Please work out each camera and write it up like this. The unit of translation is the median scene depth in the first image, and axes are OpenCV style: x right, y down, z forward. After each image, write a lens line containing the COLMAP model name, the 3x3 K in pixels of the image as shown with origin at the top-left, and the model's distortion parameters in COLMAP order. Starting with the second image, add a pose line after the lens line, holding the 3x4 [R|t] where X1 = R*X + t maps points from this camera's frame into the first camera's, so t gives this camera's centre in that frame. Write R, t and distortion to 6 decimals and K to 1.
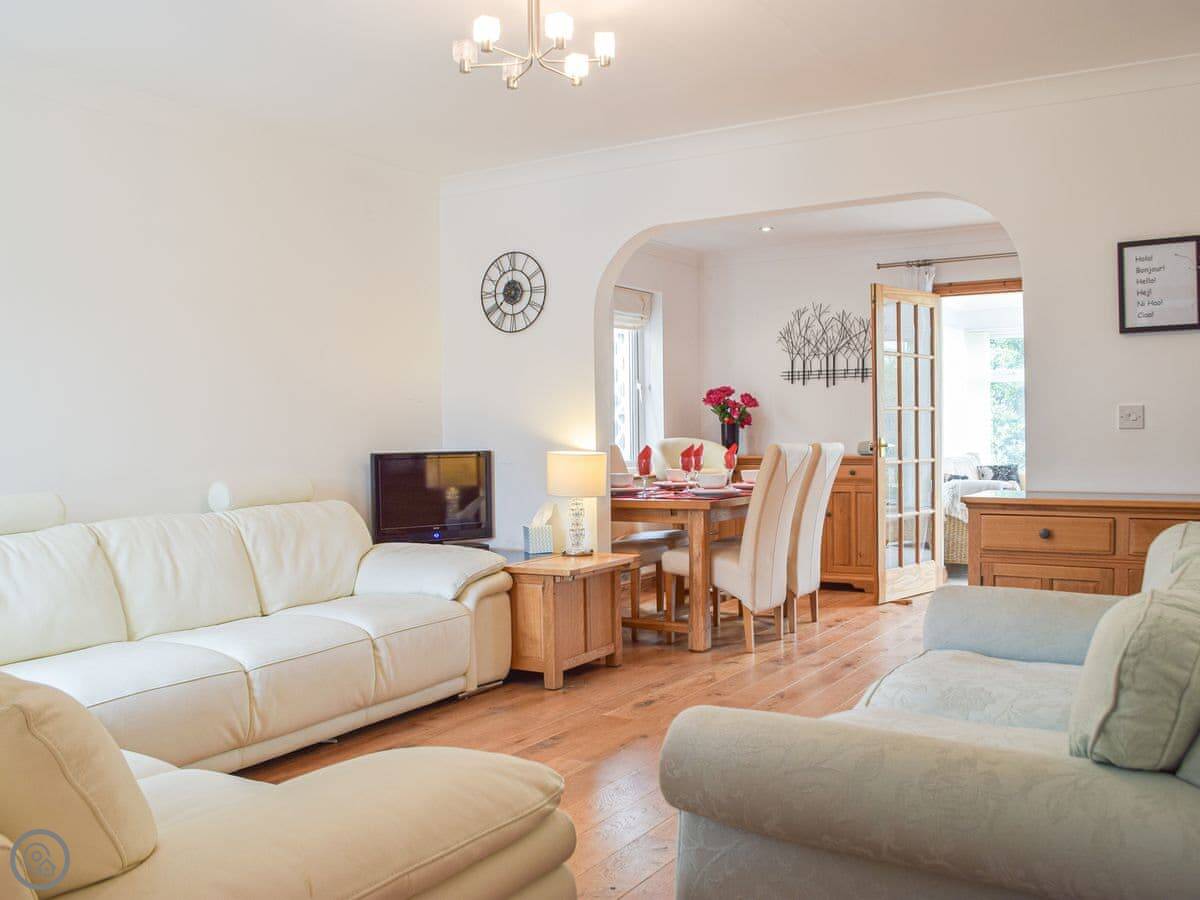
lens RADIAL K [[1106.3, 0, 603.4], [0, 1106.3, 449.8], [0, 0, 1]] dist [-0.065404, 0.000000]
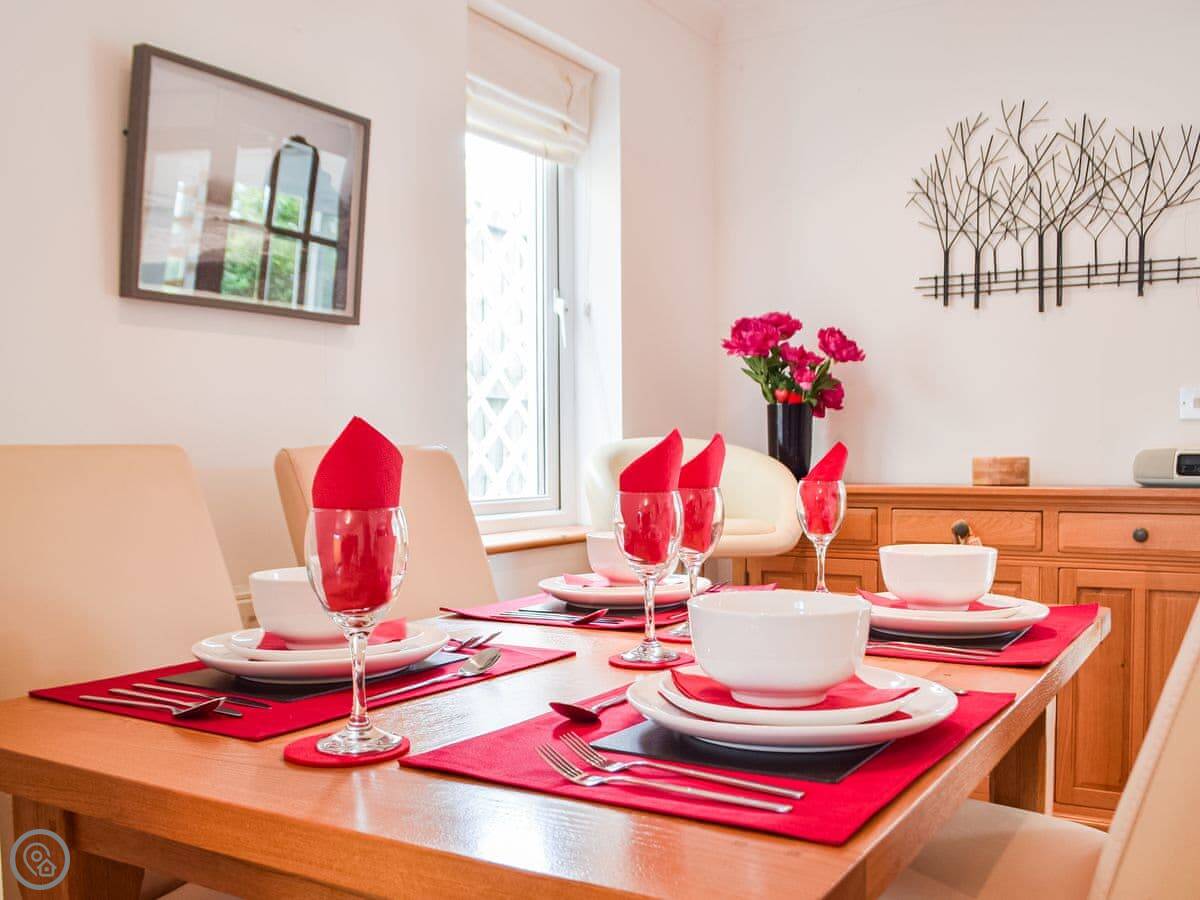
lens RADIAL K [[1106.3, 0, 596.4], [0, 1106.3, 452.7], [0, 0, 1]] dist [-0.065404, 0.000000]
pose [[0.999633, 0.009513, -0.025379, 0.055459], [-0.010013, 0.999757, -0.019653, 0.002393], [0.025186, 0.019899, 0.999485, 0.607470]]
